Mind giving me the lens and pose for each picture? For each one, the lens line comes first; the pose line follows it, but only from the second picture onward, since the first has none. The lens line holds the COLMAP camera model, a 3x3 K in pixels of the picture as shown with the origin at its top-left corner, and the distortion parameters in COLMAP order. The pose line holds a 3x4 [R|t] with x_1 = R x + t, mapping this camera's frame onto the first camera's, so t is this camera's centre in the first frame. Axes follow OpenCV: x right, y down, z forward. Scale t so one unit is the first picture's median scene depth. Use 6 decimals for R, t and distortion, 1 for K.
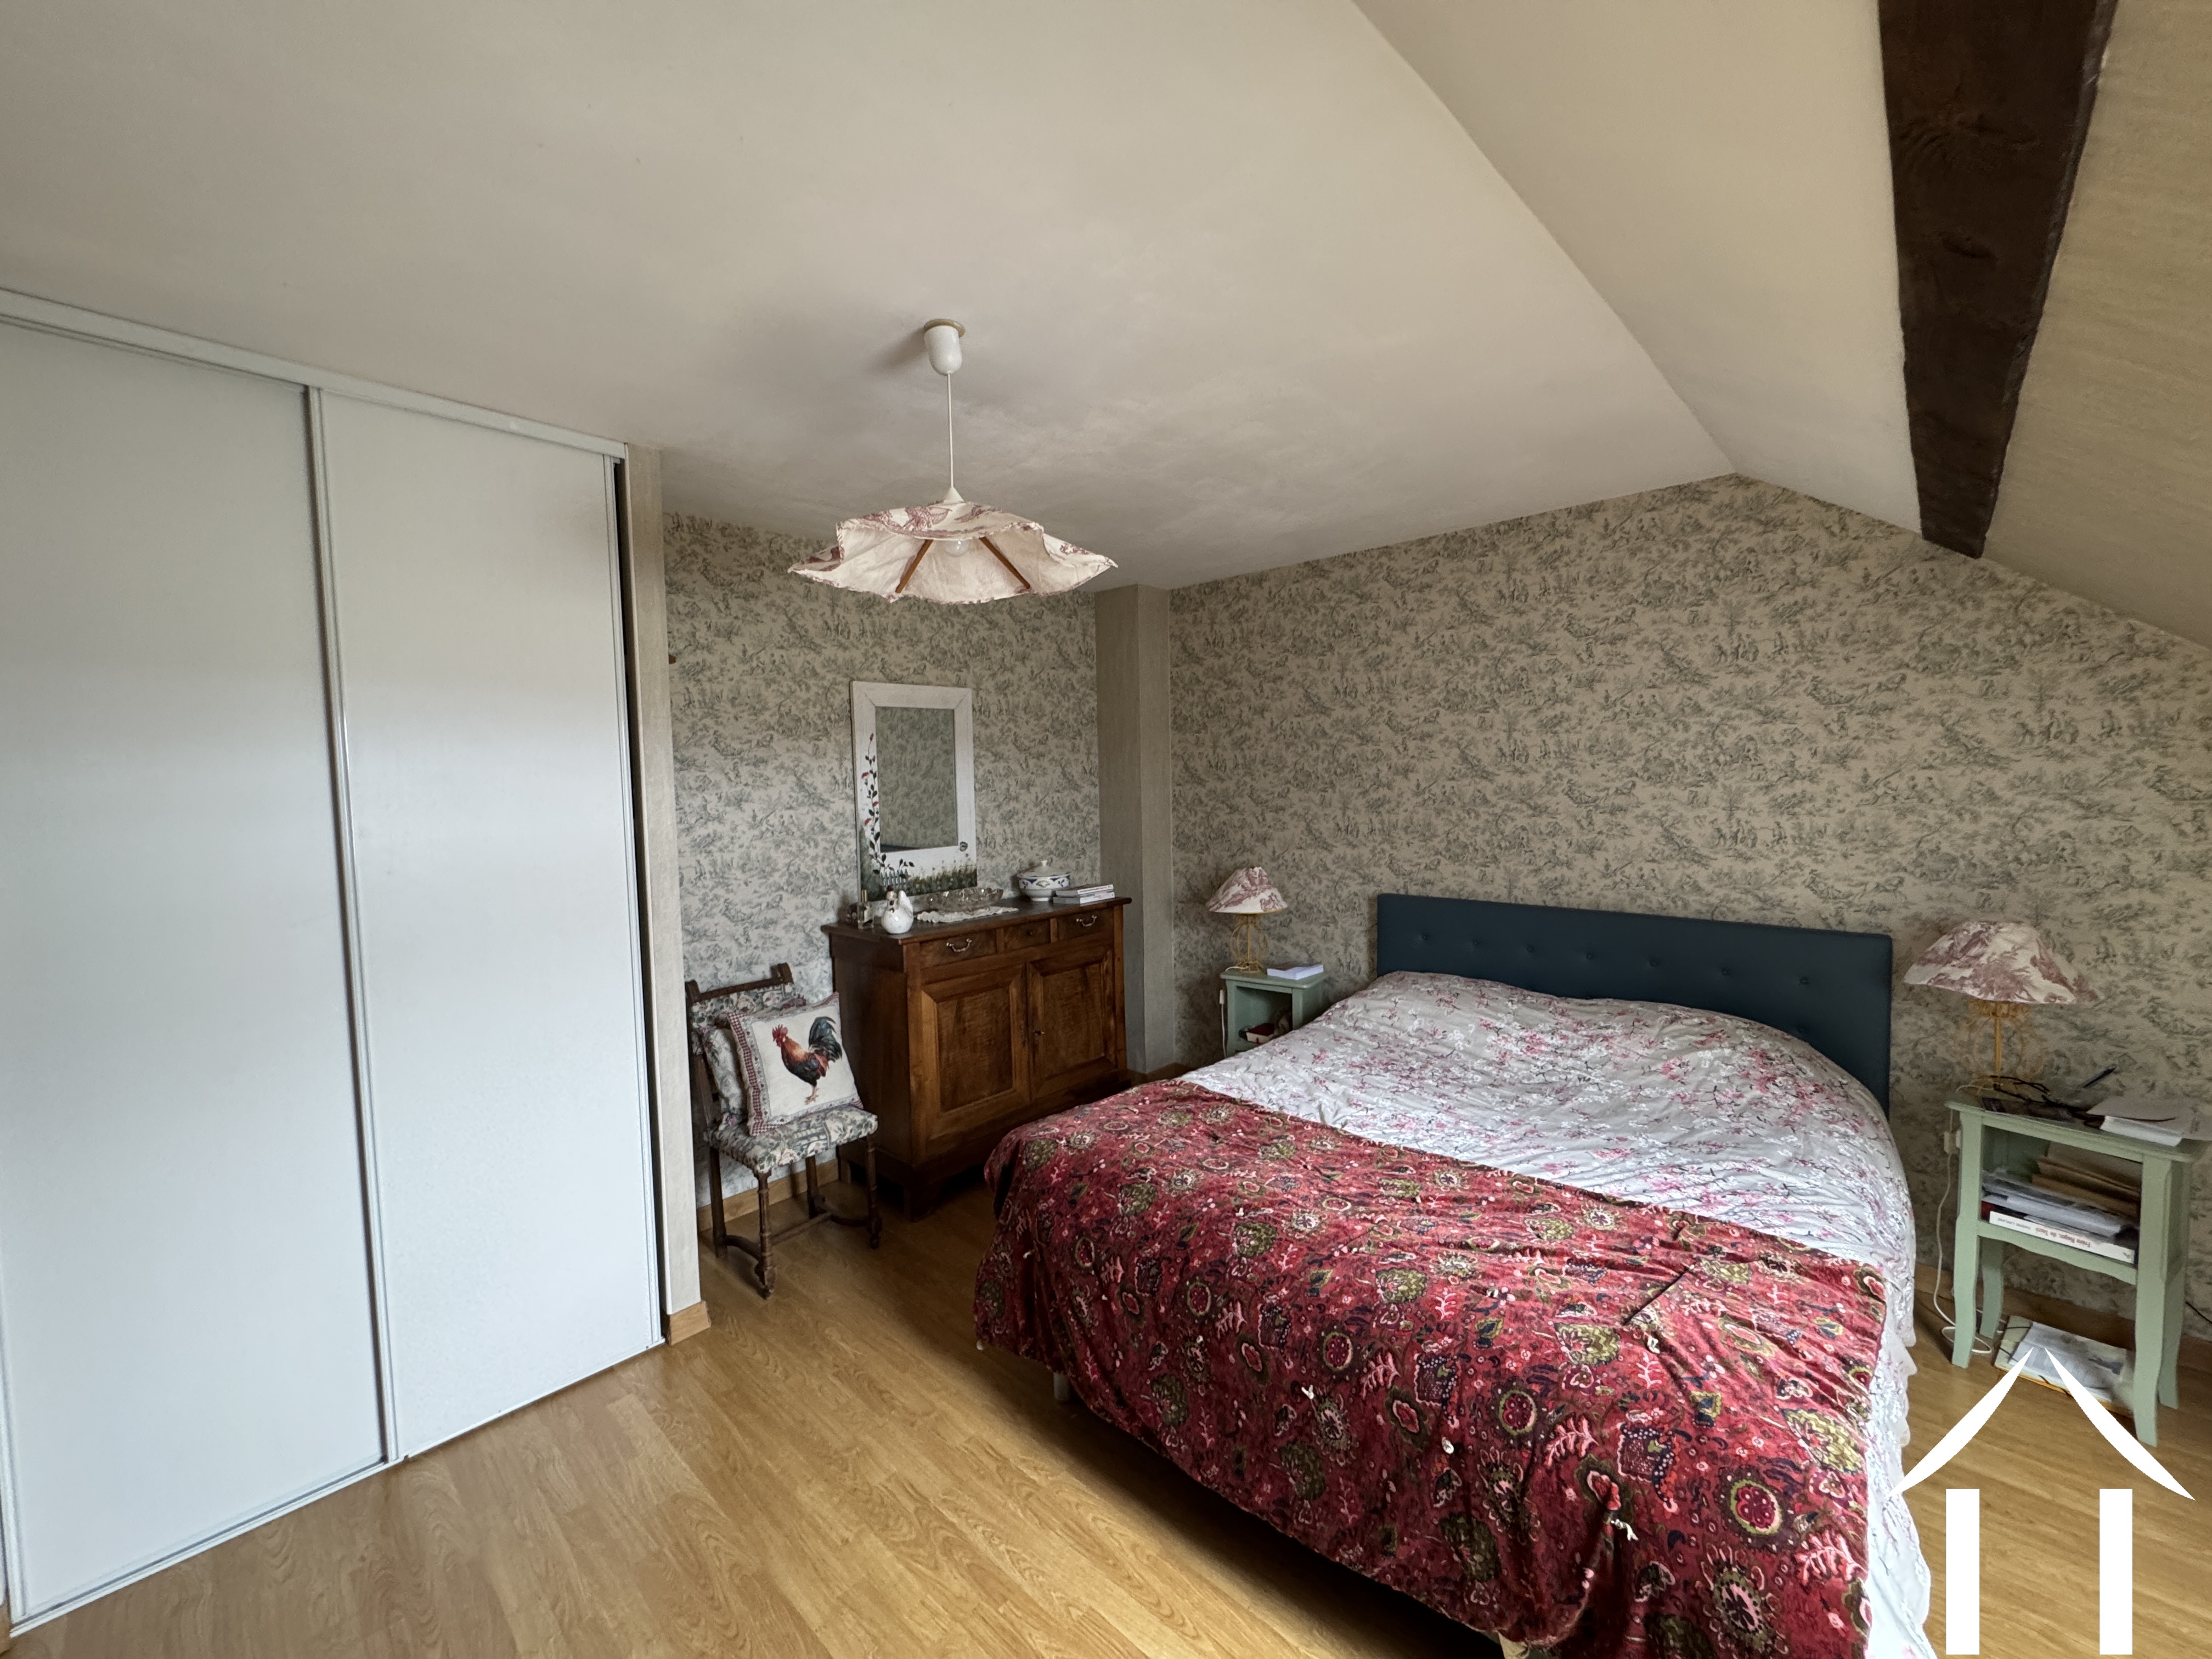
lens RADIAL K [[885.3, 0, 1105.6], [0, 885.3, 824.8], [0, 0, 1]] dist [-0.000262, 0.000177]
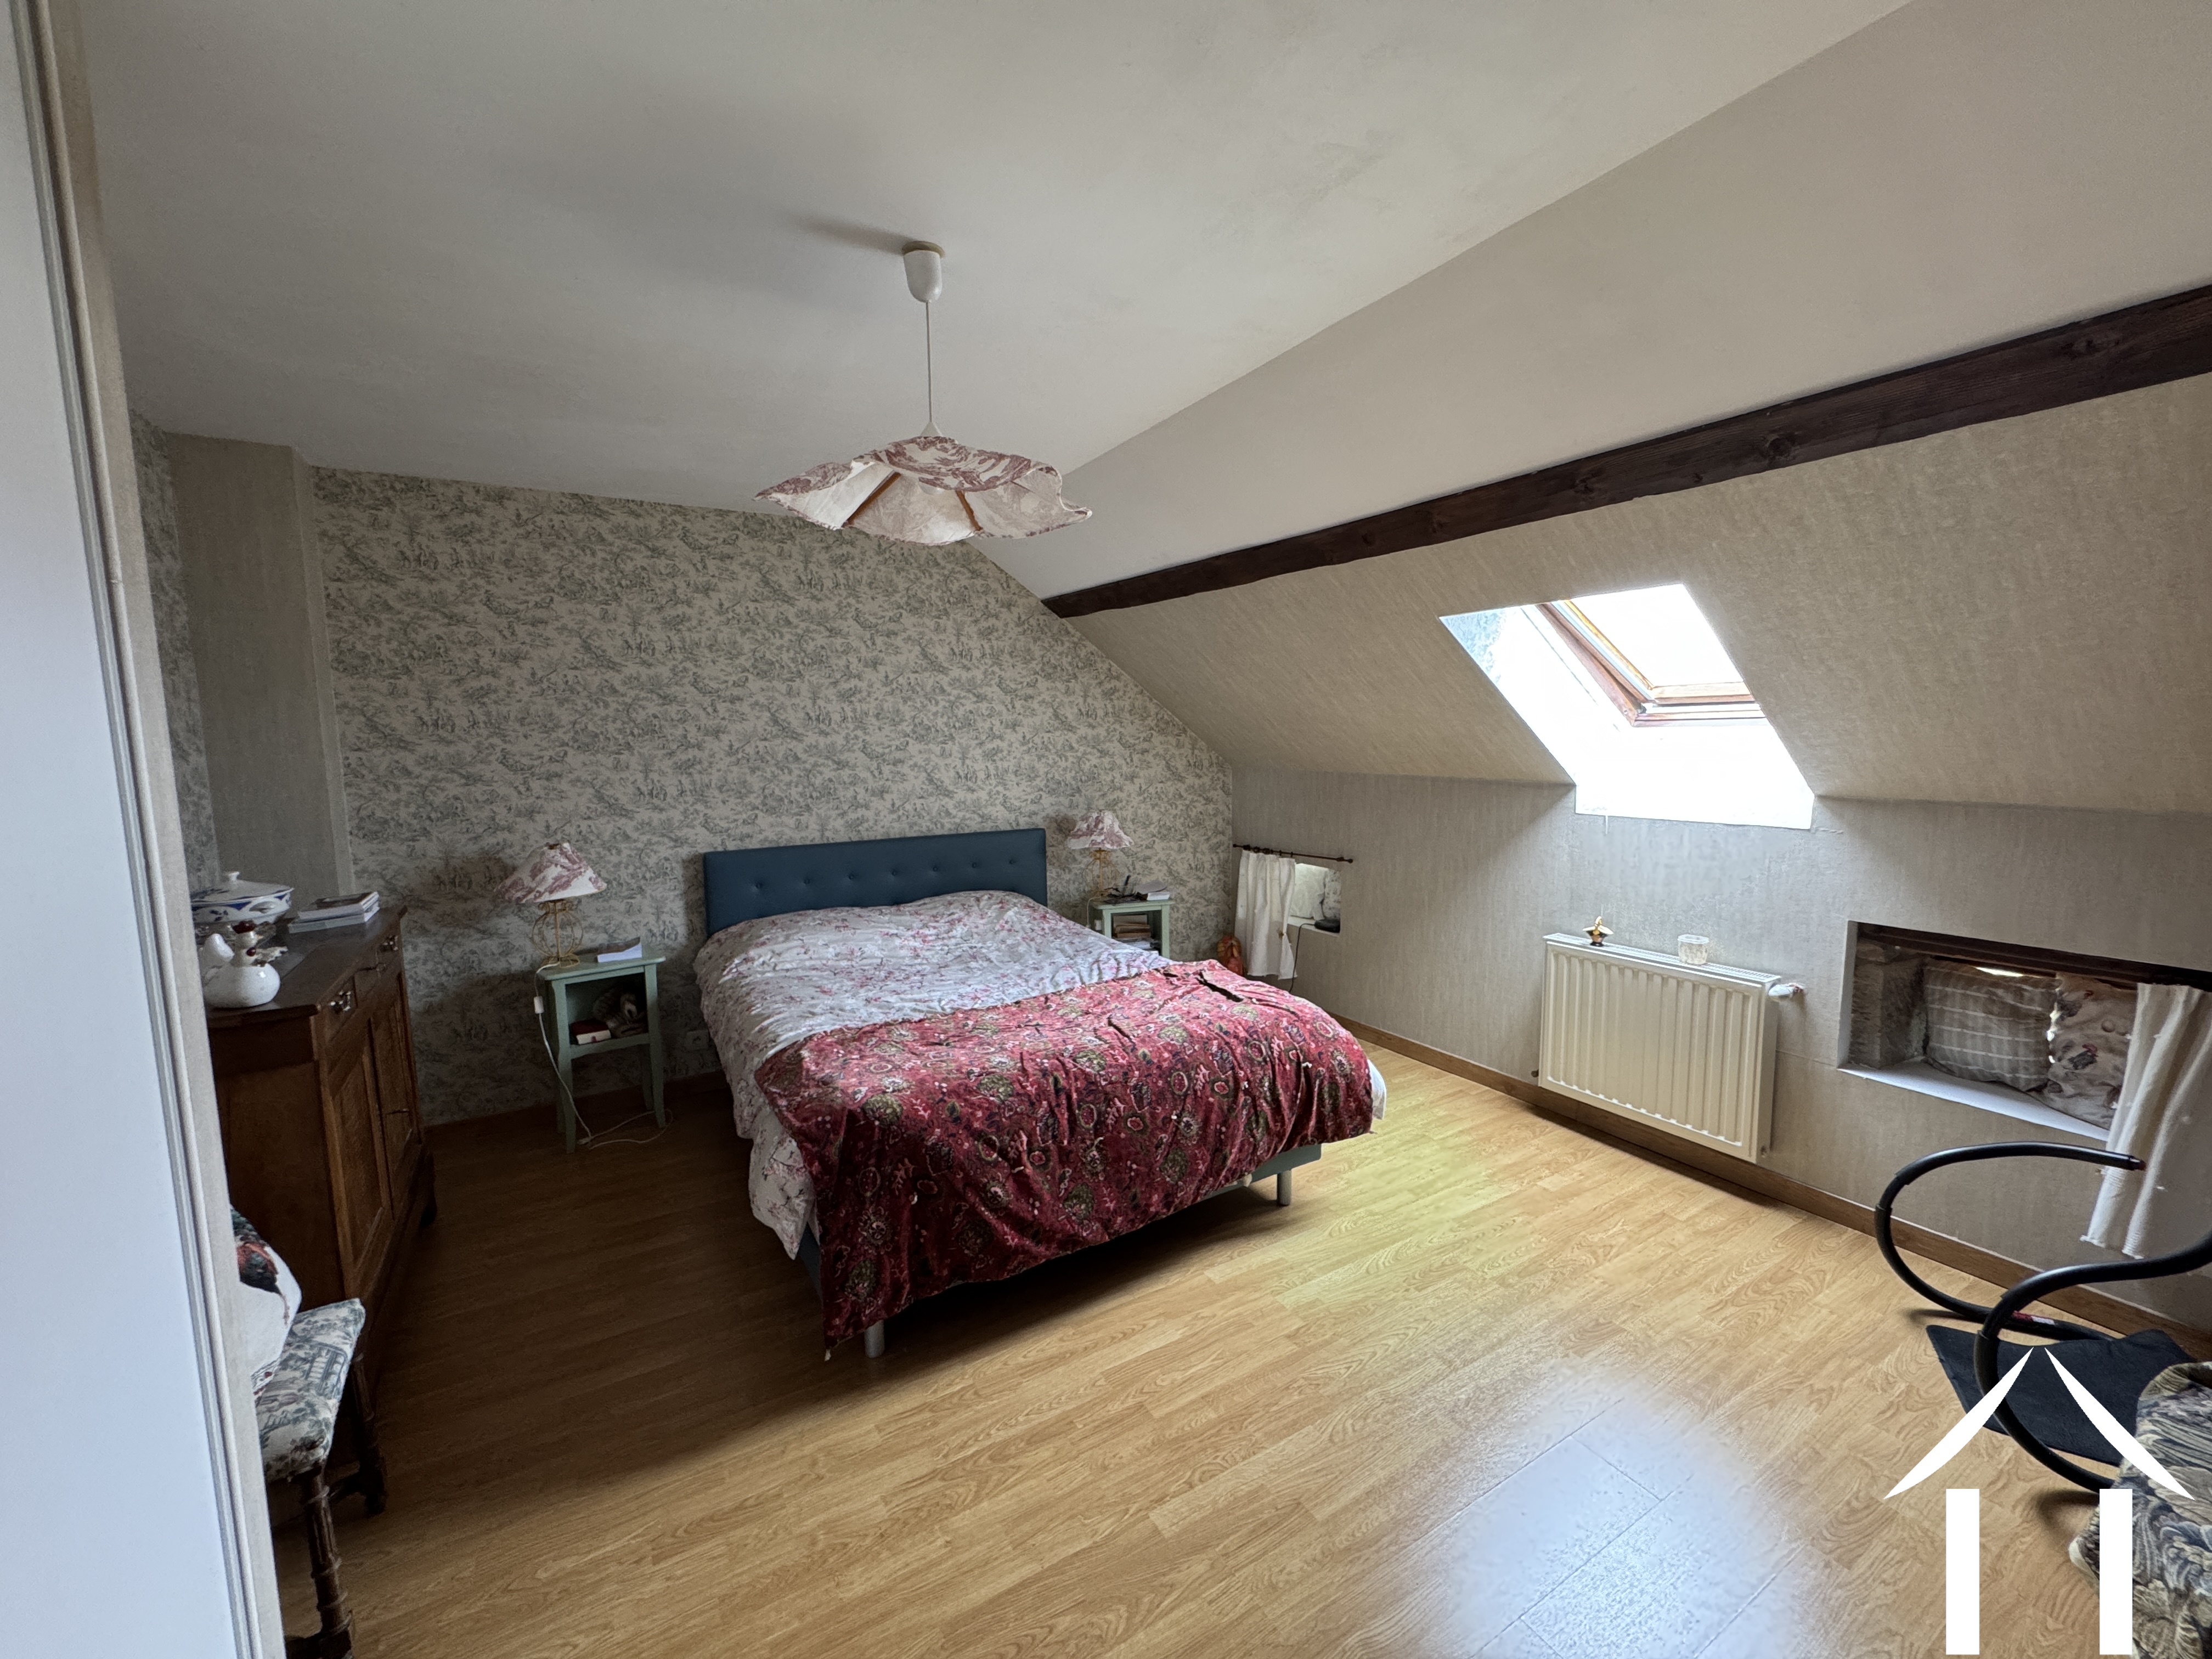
lens RADIAL K [[885.3, 0, 1105.1], [0, 885.3, 828.4], [0, 0, 1]] dist [-0.000262, 0.000177]
pose [[0.275203, -0.088700, 0.957286, -0.672291], [0.062093, 0.995296, 0.074371, 0.003371], [-0.959379, 0.038973, 0.279416, 0.348435]]
